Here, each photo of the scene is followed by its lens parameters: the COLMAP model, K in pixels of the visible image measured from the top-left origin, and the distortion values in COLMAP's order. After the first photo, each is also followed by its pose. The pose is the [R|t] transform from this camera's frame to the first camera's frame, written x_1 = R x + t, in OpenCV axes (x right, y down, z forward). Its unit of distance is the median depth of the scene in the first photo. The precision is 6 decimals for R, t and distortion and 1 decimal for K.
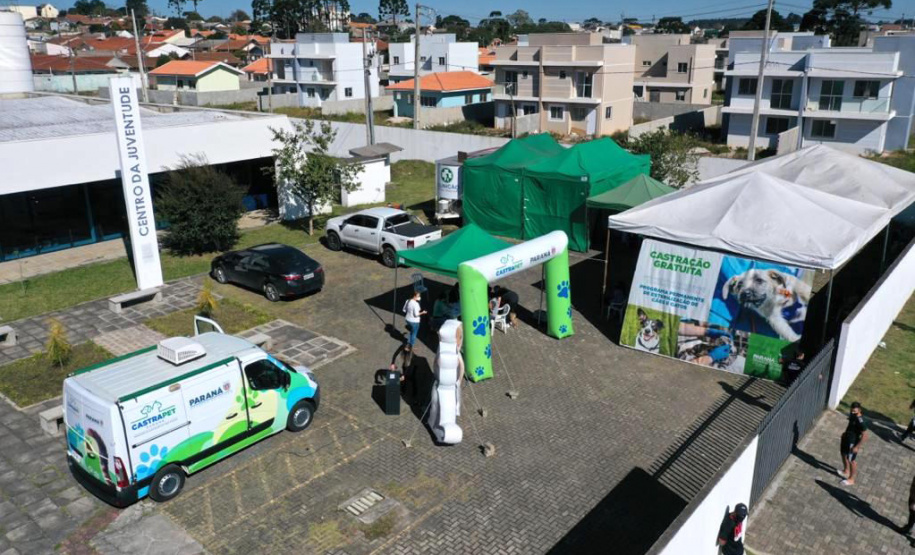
lens RADIAL K [[718.6, 0, 459.2], [0, 718.6, 276.4], [0, 0, 1]] dist [0.004950, 0.005756]
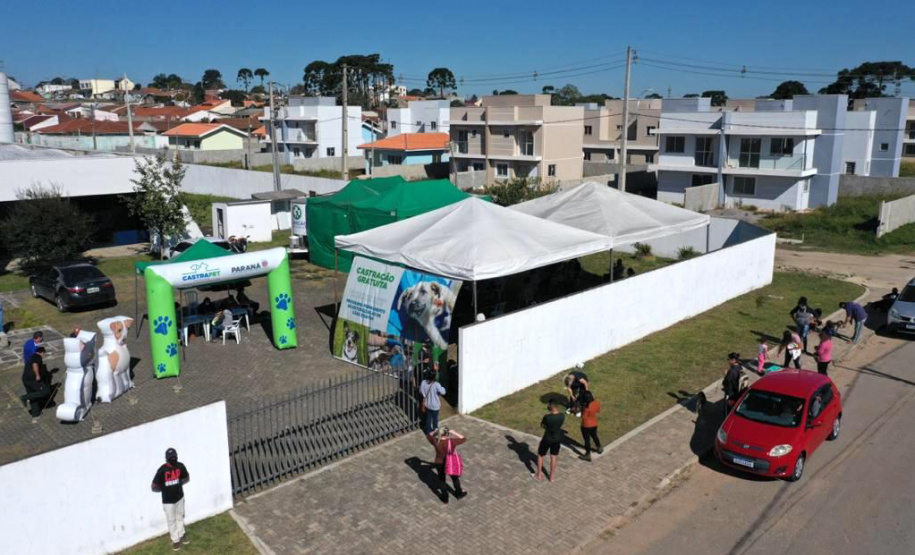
lens RADIAL K [[718.6, 0, 454.5], [0, 718.6, 275.2], [0, 0, 1]] dist [0.004950, 0.005756]
pose [[0.995304, 0.025937, -0.093255, 0.192109], [-0.034900, 0.994789, -0.095799, 0.027718], [0.090284, 0.098604, 0.991023, -0.015760]]
